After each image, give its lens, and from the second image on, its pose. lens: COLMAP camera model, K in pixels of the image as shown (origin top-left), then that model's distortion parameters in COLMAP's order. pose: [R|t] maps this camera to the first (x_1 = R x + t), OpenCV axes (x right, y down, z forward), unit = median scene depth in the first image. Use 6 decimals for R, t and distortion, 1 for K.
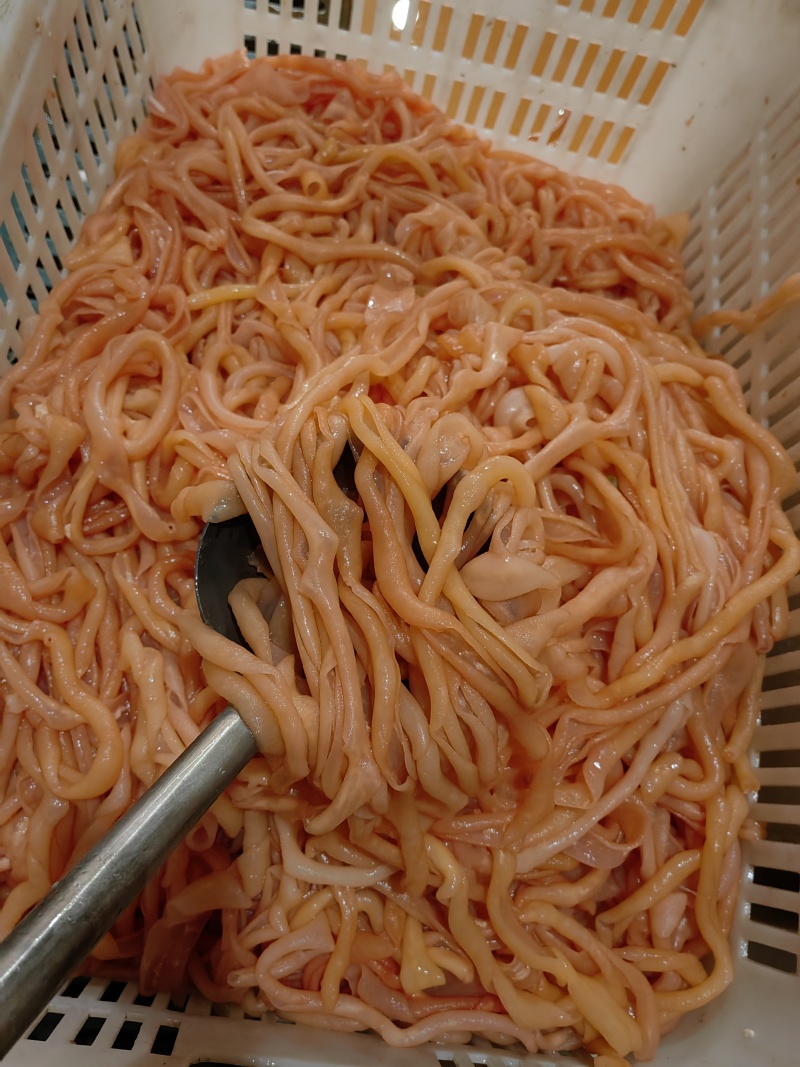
lens RADIAL K [[830.2, 0, 400.0], [0, 830.2, 533.5], [0, 0, 1]] dist [-0.000766, 0.000387]
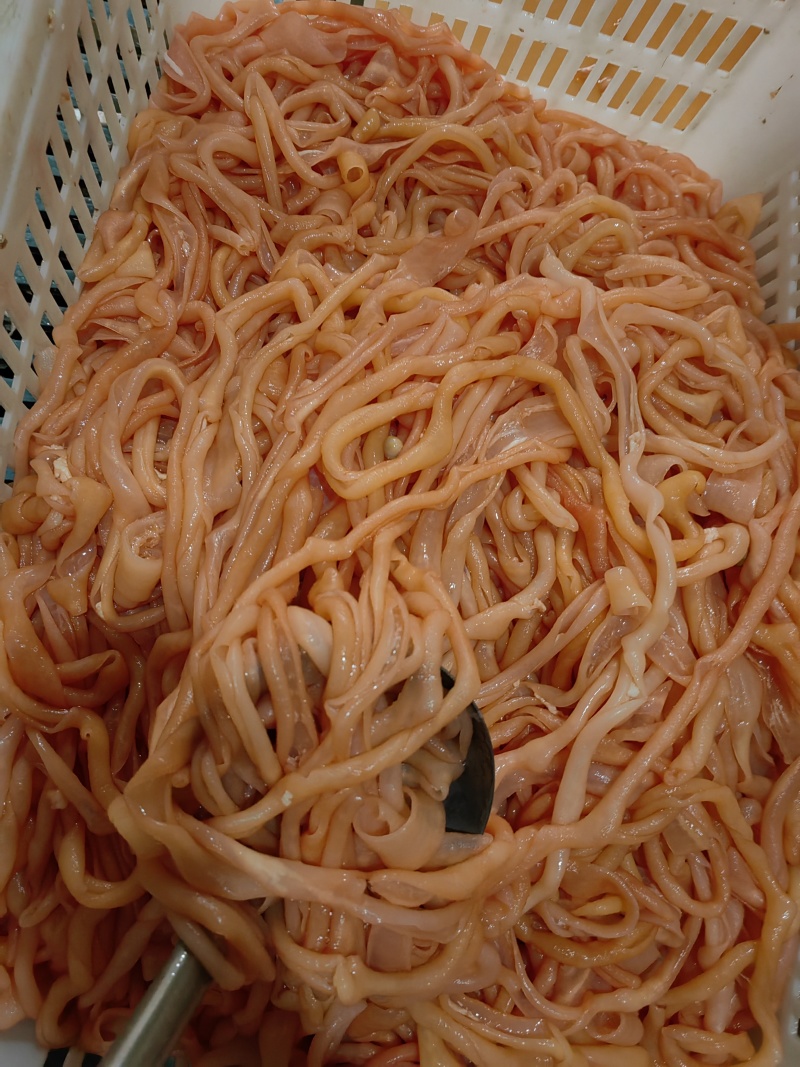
lens RADIAL K [[837.1, 0, 400.0], [0, 837.1, 533.5], [0, 0, 1]] dist [-0.001315, 0.002749]
pose [[0.999670, 0.018405, 0.017897, -0.062781], [-0.020560, 0.991448, 0.128872, -0.150129], [-0.015372, -0.129198, 0.991500, 0.067135]]
